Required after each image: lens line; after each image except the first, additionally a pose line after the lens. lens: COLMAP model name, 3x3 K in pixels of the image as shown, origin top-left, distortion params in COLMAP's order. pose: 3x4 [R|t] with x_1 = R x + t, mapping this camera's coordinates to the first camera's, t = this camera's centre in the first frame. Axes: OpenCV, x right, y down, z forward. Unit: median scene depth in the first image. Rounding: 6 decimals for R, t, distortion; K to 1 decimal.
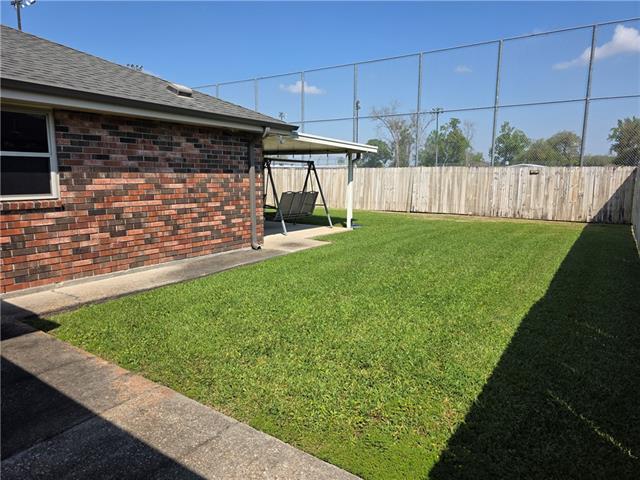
lens RADIAL K [[432.5, 0, 318.5], [0, 432.5, 237.9], [0, 0, 1]] dist [0.030443, -0.010176]
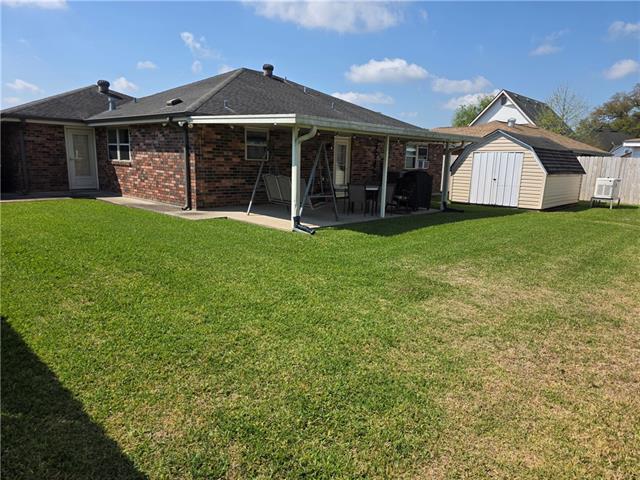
lens RADIAL K [[432.5, 0, 319.9], [0, 432.5, 240.8], [0, 0, 1]] dist [0.030443, -0.010176]
pose [[-0.165946, 0.172297, -0.970966, 1.168592], [-0.176576, 0.963514, 0.201153, -0.237784], [0.970197, 0.204830, -0.129468, 1.686450]]
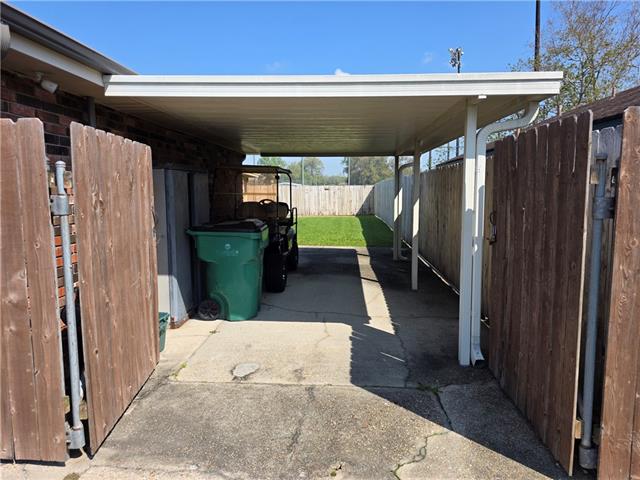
lens RADIAL K [[432.5, 0, 319.9], [0, 432.5, 239.6], [0, 0, 1]] dist [0.030443, -0.010176]
pose [[0.862311, -0.071087, 0.501364, -0.915070], [0.090436, 0.995799, -0.014352, 0.165111], [-0.498238, 0.057717, 0.865117, -1.054220]]
